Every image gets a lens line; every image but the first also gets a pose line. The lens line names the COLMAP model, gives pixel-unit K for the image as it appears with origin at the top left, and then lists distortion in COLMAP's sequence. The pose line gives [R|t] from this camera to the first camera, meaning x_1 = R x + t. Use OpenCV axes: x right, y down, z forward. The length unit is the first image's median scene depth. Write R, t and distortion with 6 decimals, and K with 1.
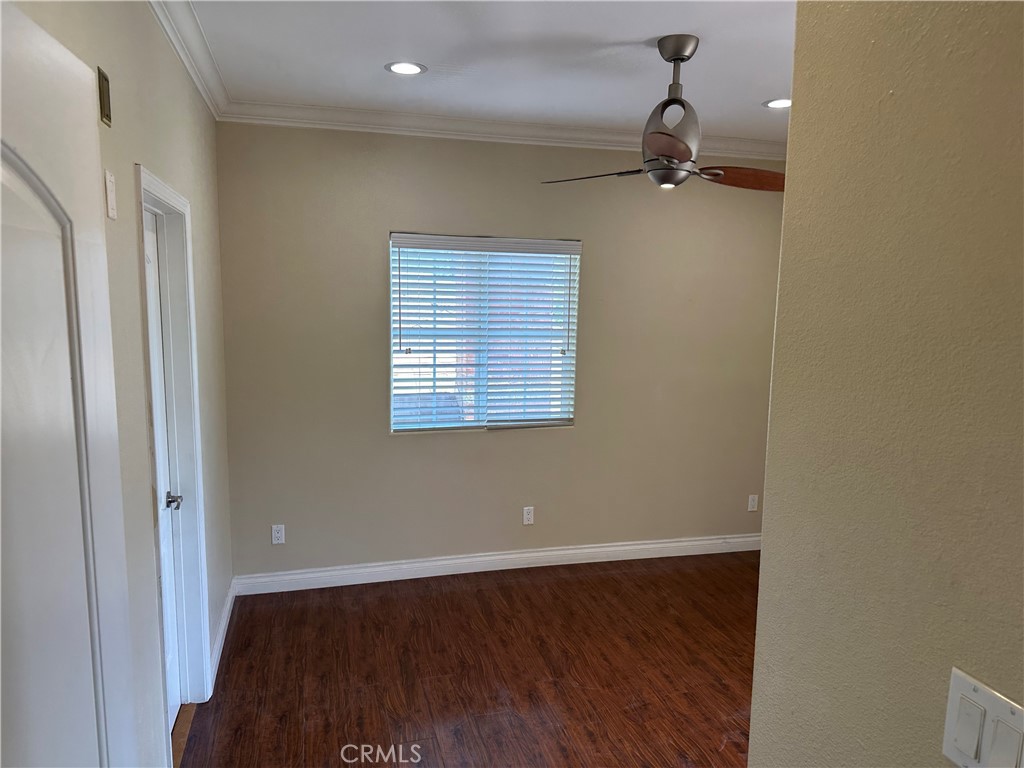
lens RADIAL K [[736.0, 0, 513.2], [0, 736.0, 390.9], [0, 0, 1]] dist [0.056333, -0.057708]
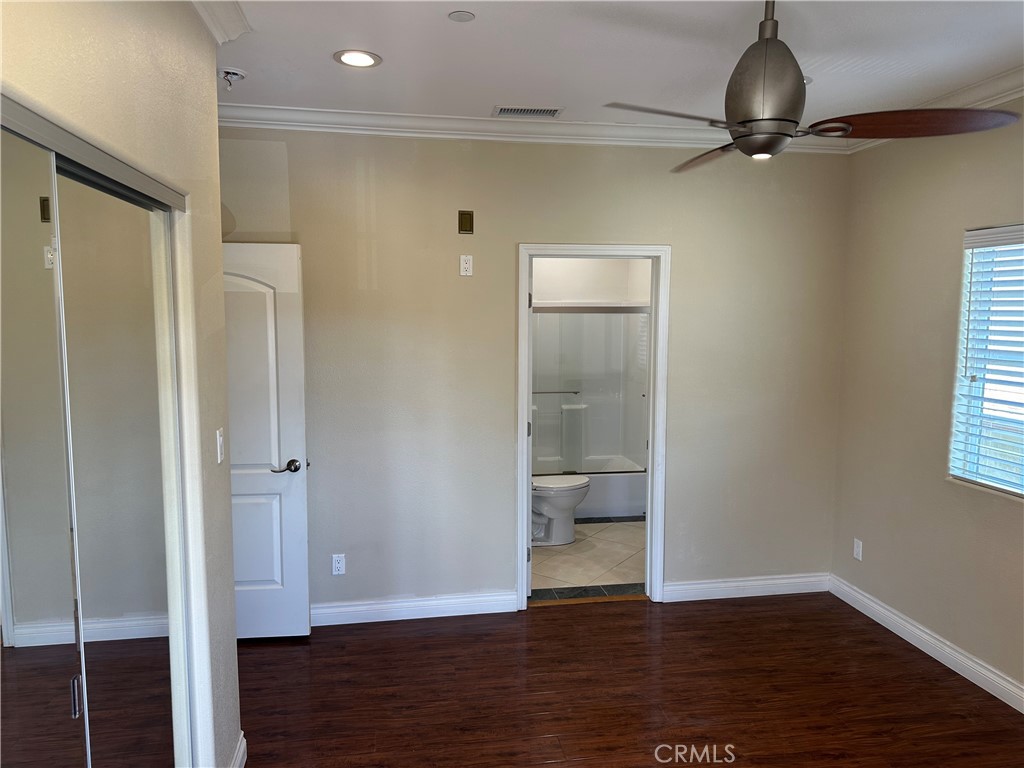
lens RADIAL K [[715.8, 0, 513.8], [0, 715.8, 377.4], [0, 0, 1]] dist [0.125513, -0.156591]
pose [[-0.091436, 0.077498, -0.992791, 0.714771], [-0.152325, 0.984146, 0.090852, -0.054089], [0.984092, 0.159534, -0.078181, 0.614723]]
